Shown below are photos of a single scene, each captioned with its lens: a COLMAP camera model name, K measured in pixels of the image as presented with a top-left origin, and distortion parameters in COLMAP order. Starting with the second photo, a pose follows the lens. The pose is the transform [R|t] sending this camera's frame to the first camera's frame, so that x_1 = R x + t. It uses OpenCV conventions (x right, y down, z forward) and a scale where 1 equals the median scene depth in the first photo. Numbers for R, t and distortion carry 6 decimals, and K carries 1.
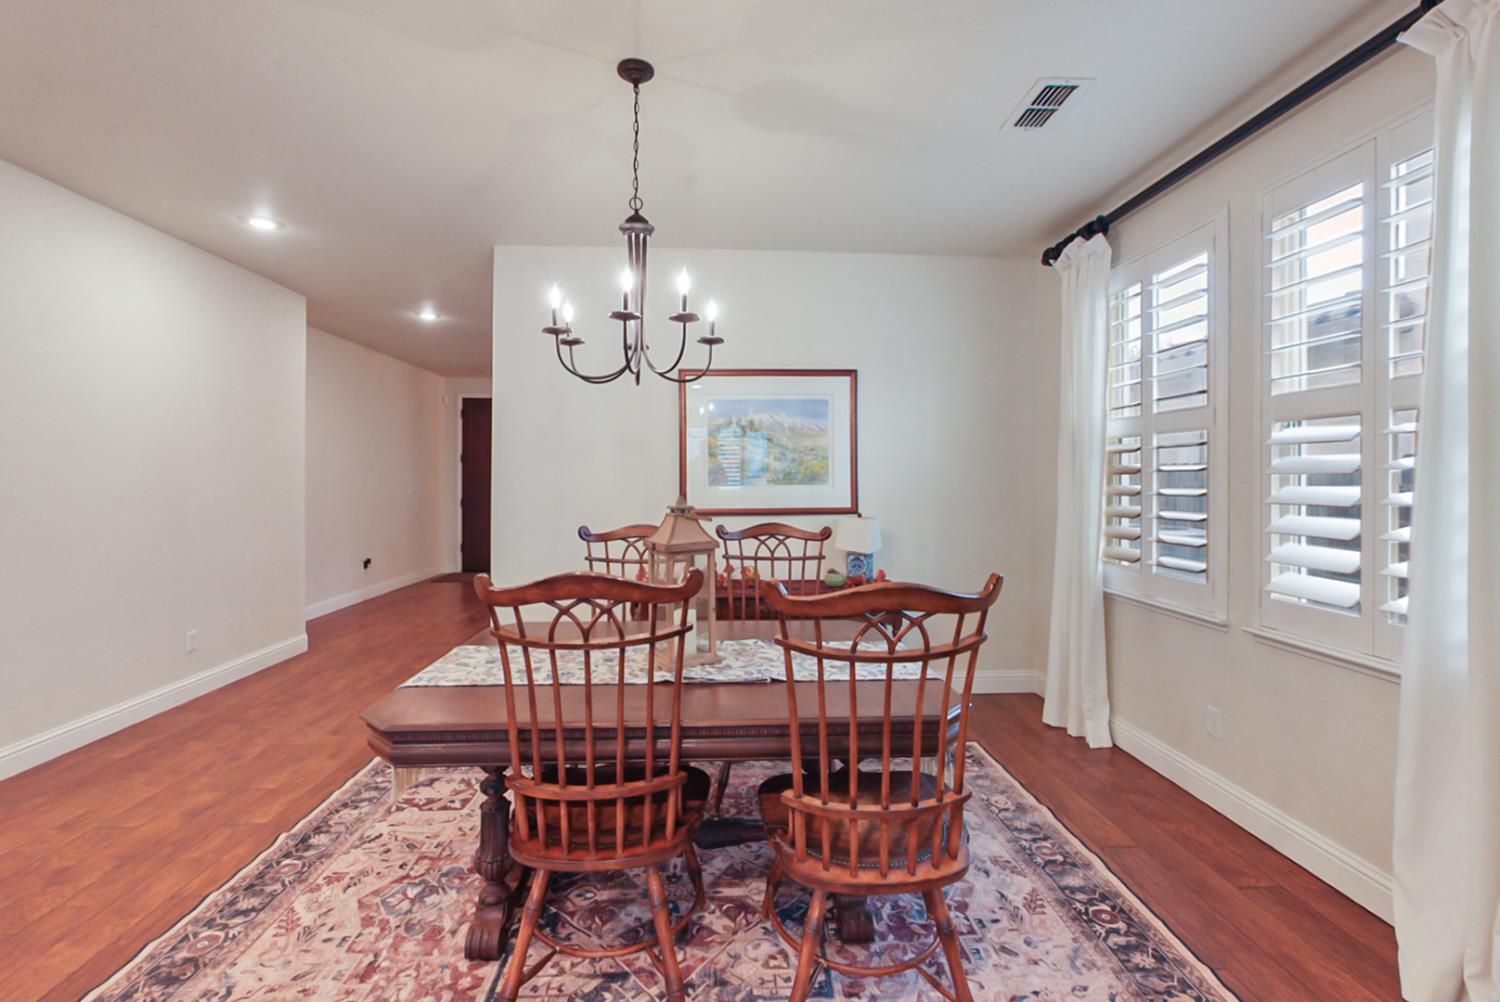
lens RADIAL K [[674.7, 0, 749.5], [0, 674.7, 484.2], [0, 0, 1]] dist [-0.000935, 0.000134]
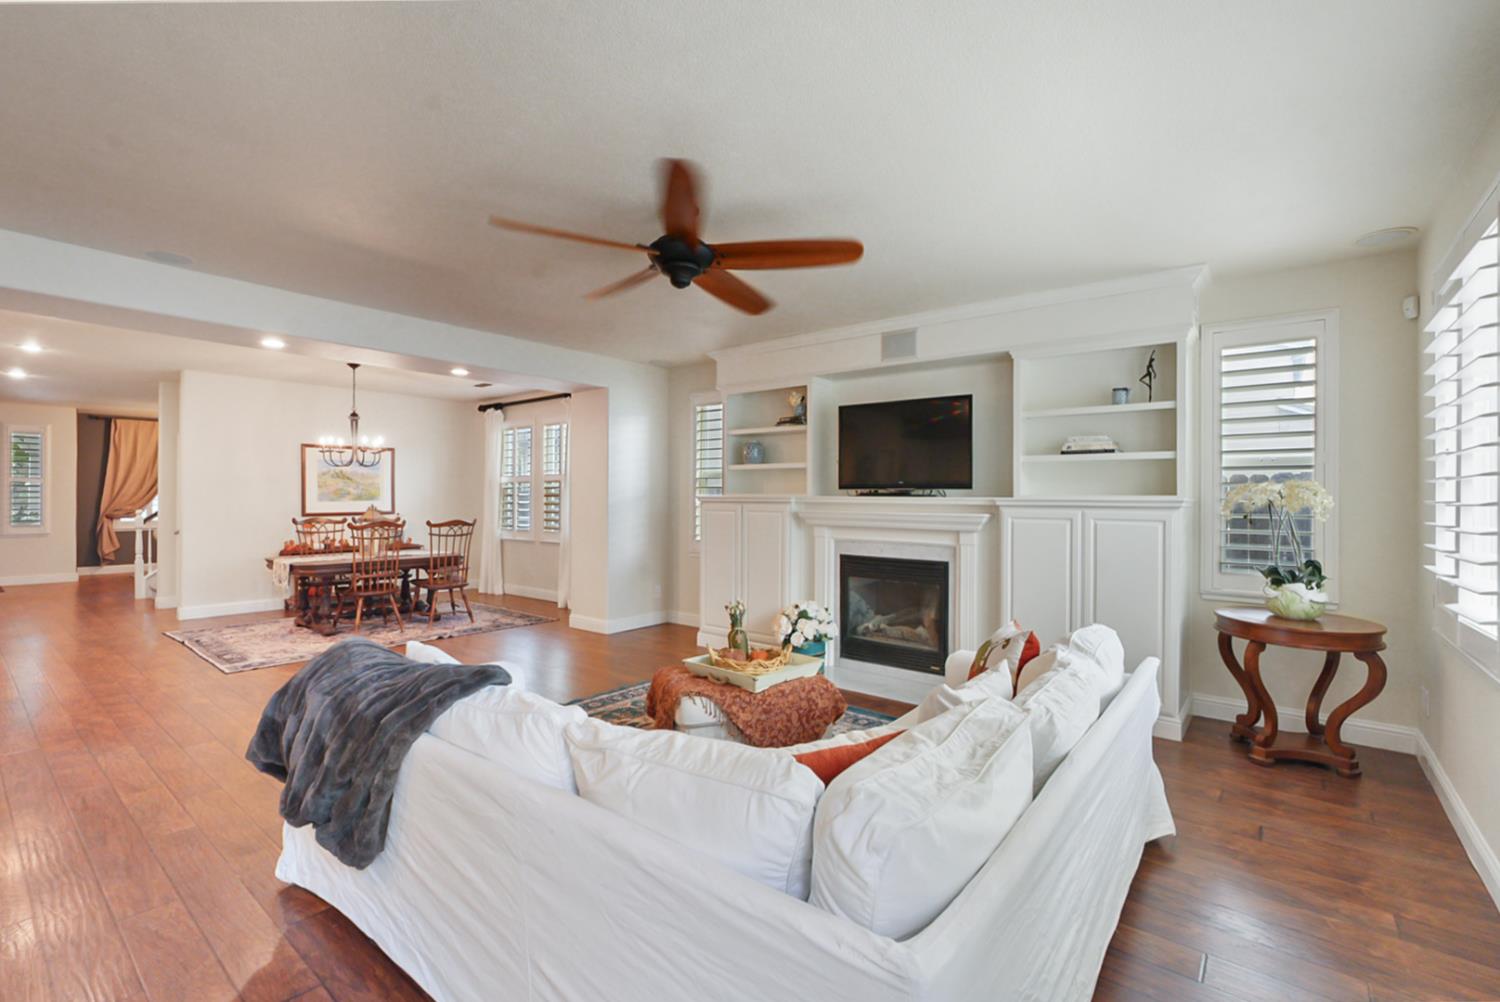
lens RADIAL K [[674.7, 0, 749.5], [0, 674.7, 484.2], [0, 0, 1]] dist [-0.000935, 0.000134]
pose [[0.683757, 0.011549, 0.729619, -0.798309], [0.004345, 0.999793, -0.019897, -0.004523], [-0.729697, 0.016774, 0.683565, -1.640187]]
